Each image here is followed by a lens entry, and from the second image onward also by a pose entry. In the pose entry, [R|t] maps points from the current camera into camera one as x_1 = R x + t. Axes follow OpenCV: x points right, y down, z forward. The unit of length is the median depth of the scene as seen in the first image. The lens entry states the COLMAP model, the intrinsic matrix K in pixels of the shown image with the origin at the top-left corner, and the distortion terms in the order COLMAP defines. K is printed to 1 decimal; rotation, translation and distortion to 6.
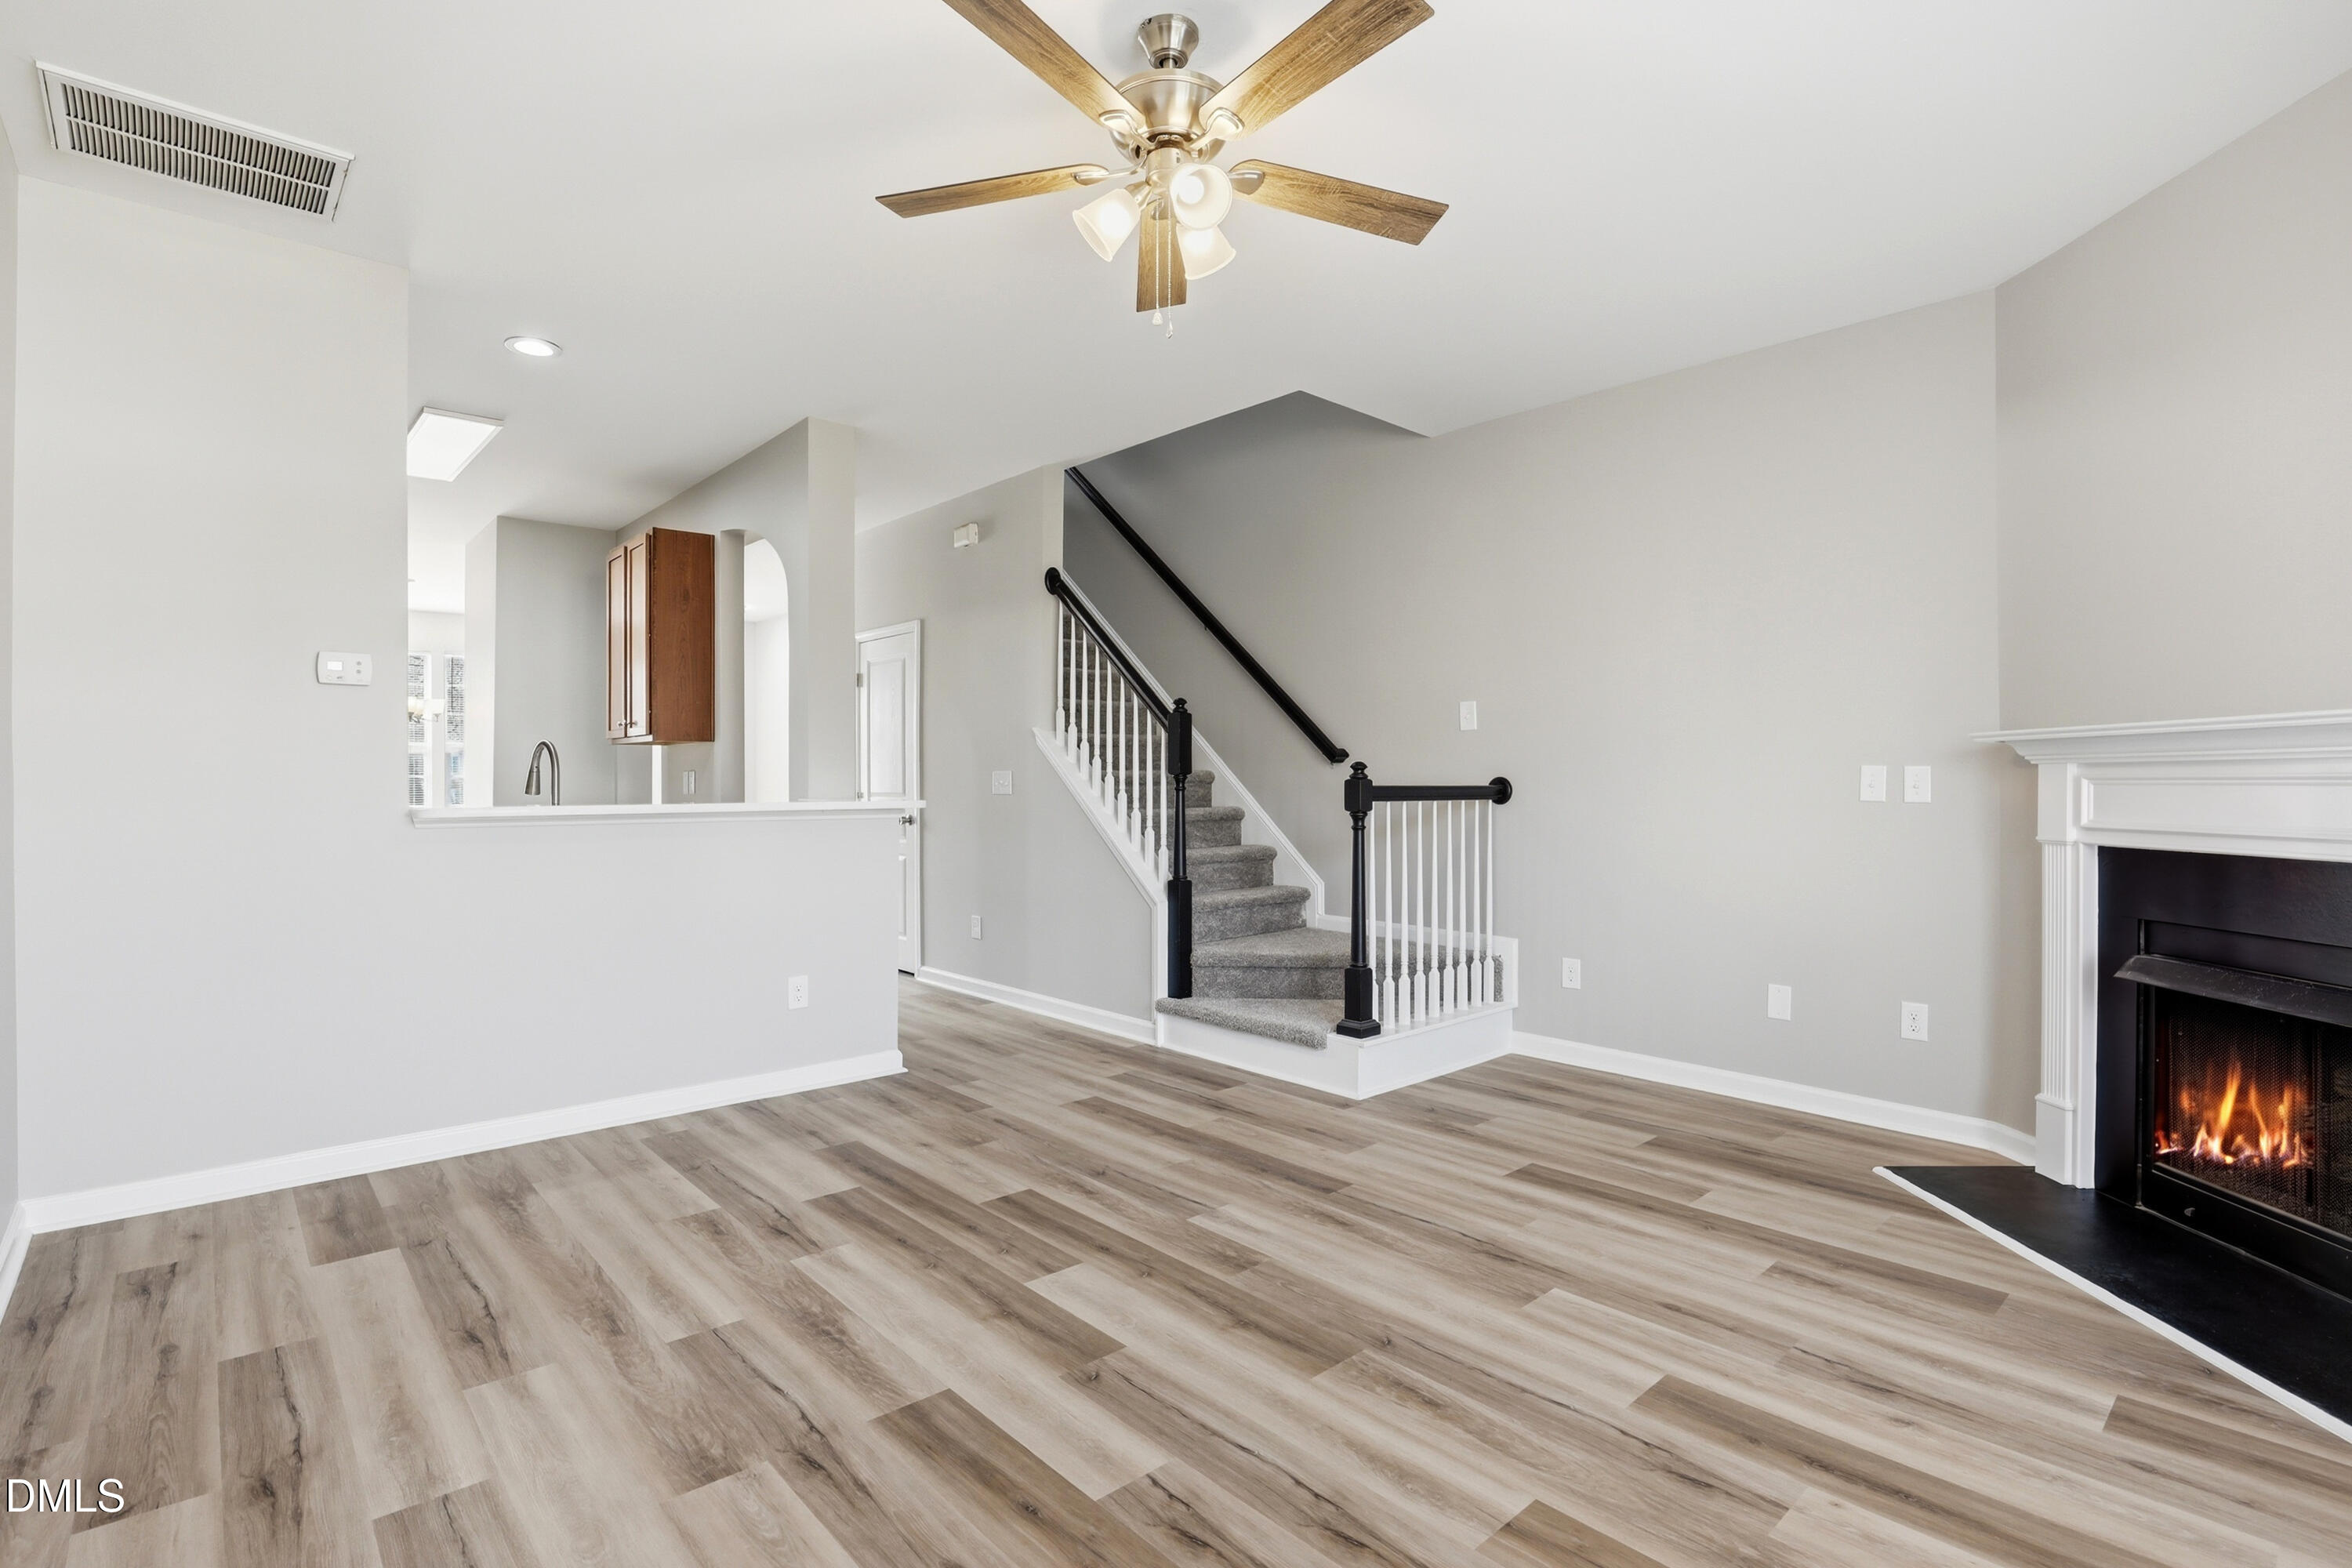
lens RADIAL K [[1118.8, 0, 1176.0], [0, 1118.8, 784.0], [0, 0, 1]] dist [-0.036269, 0.011575]
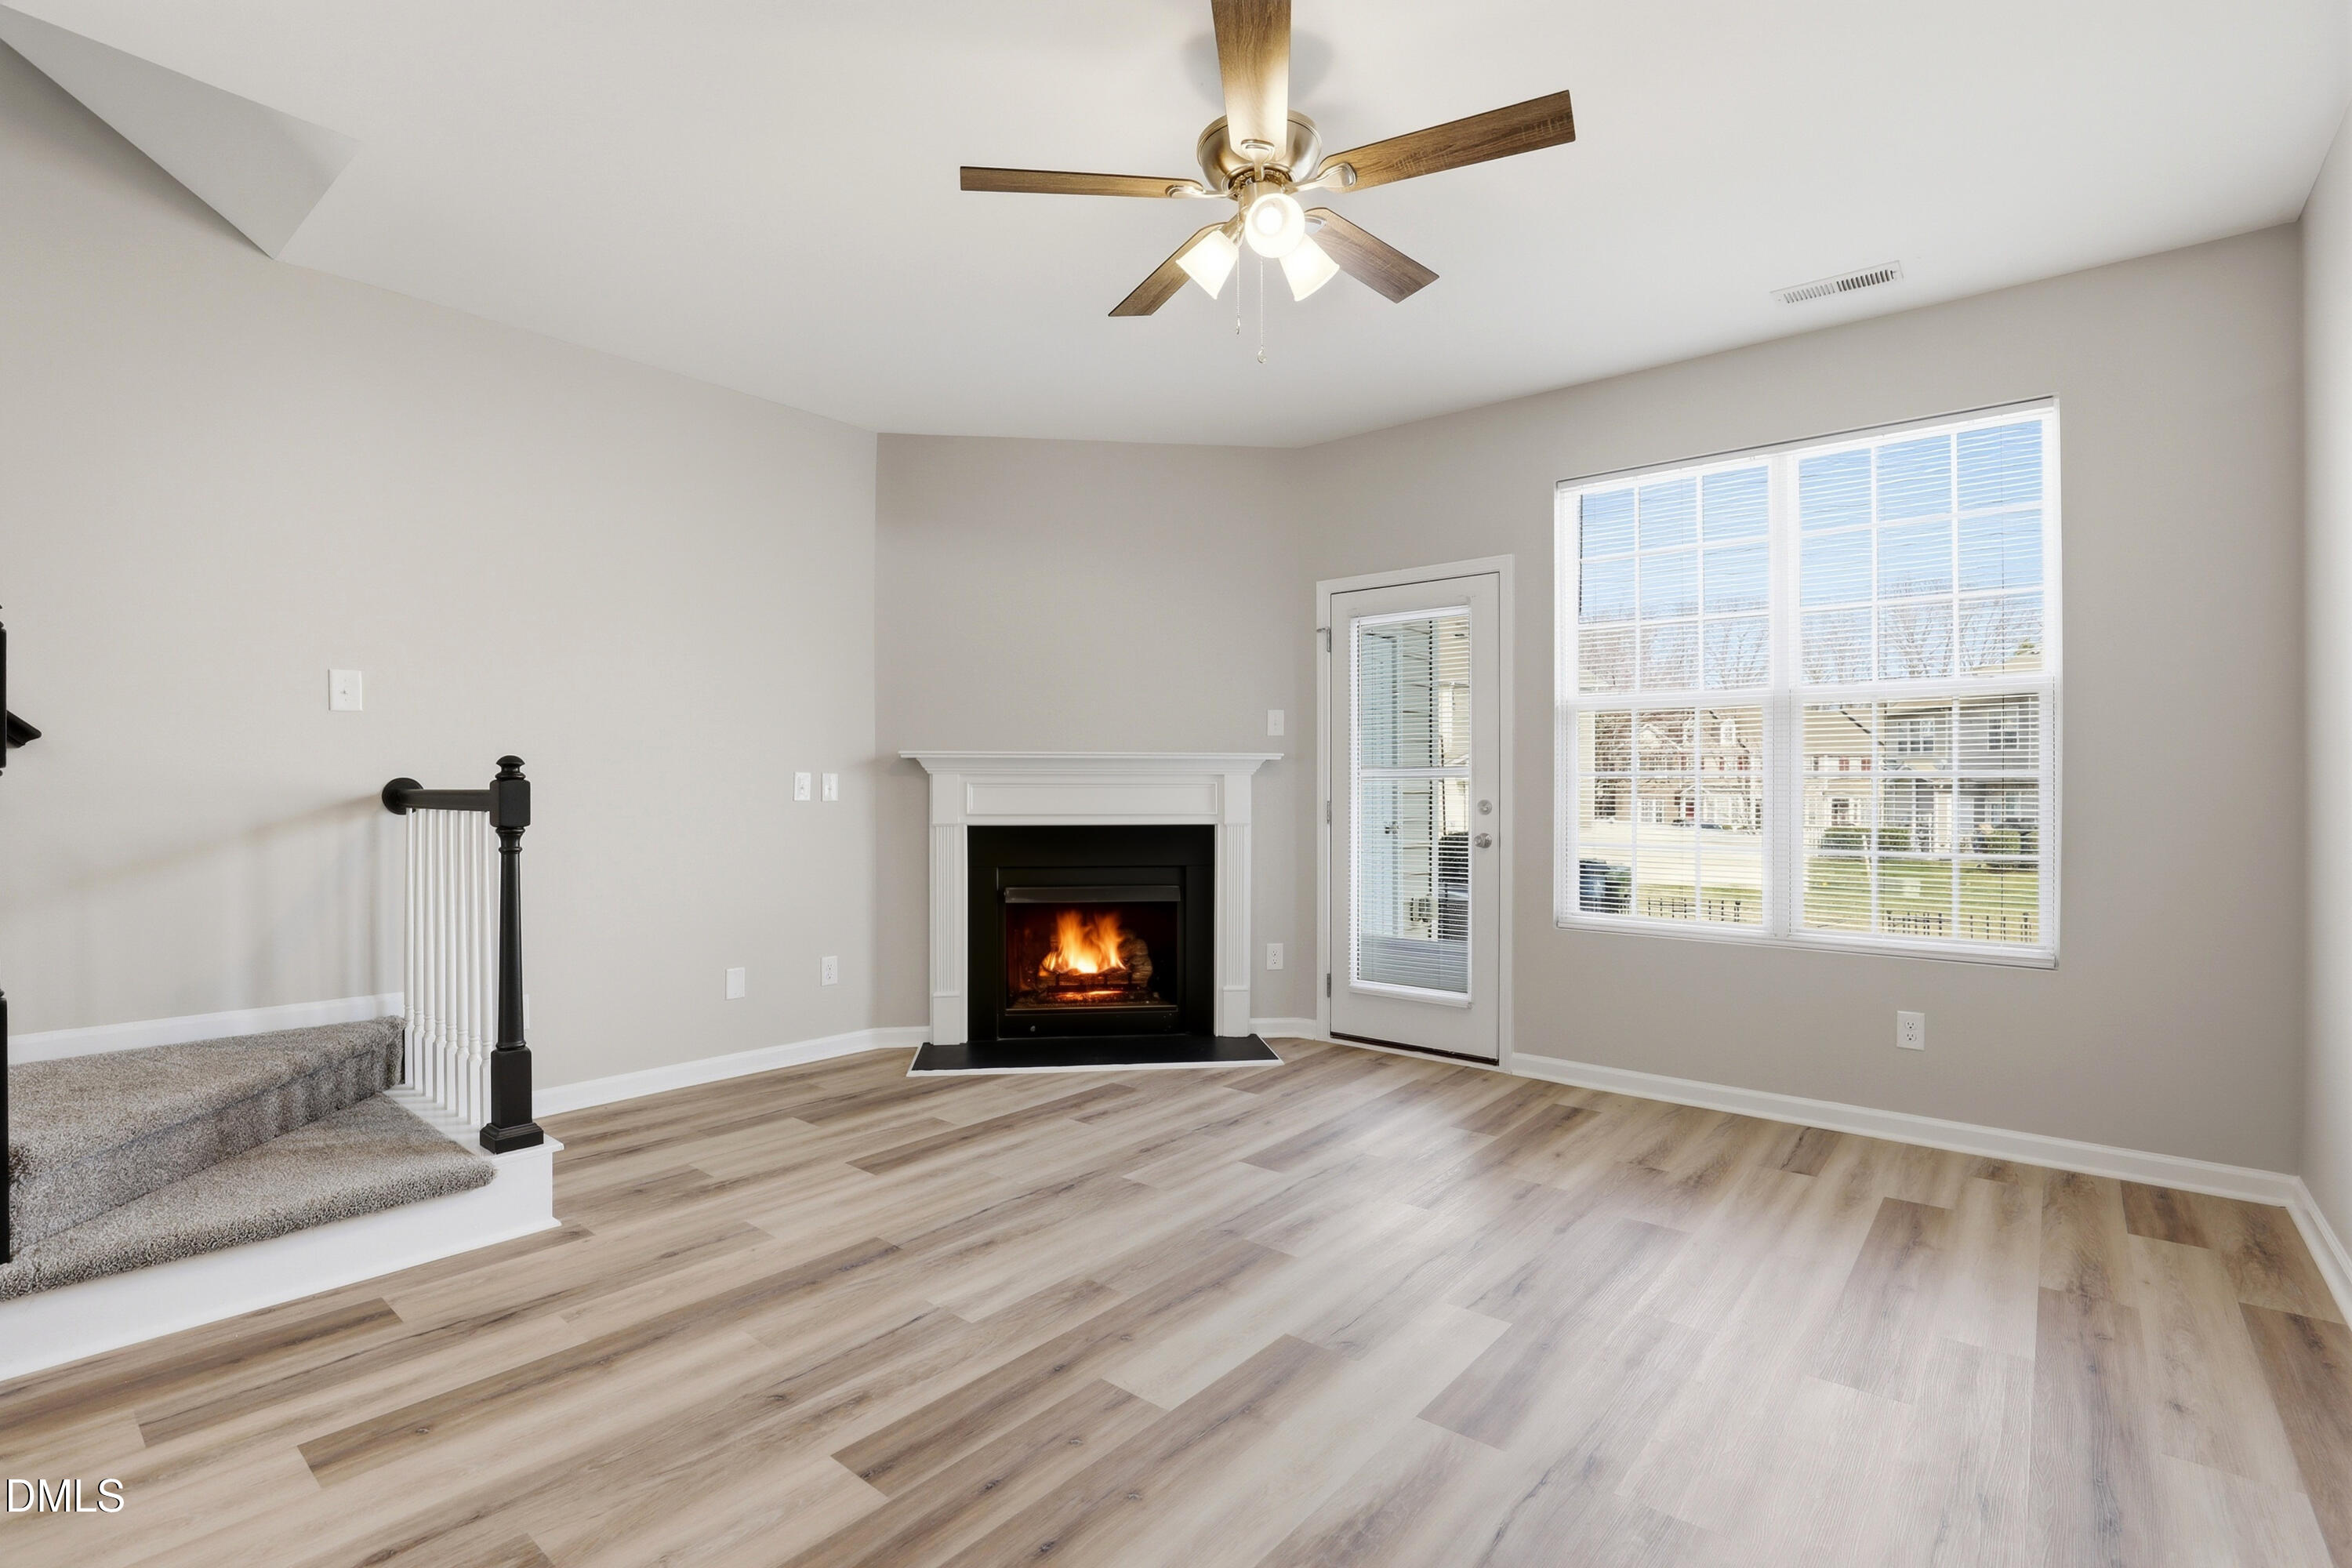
lens RADIAL K [[1084.2, 0, 1167.3], [0, 1084.2, 789.5], [0, 0, 1]] dist [-0.025983, 0.000164]
pose [[-0.141147, -0.003054, 0.989984, -0.808772], [-0.001440, 0.999995, 0.002879, -0.001763], [-0.989988, -0.001020, -0.141150, 0.992251]]
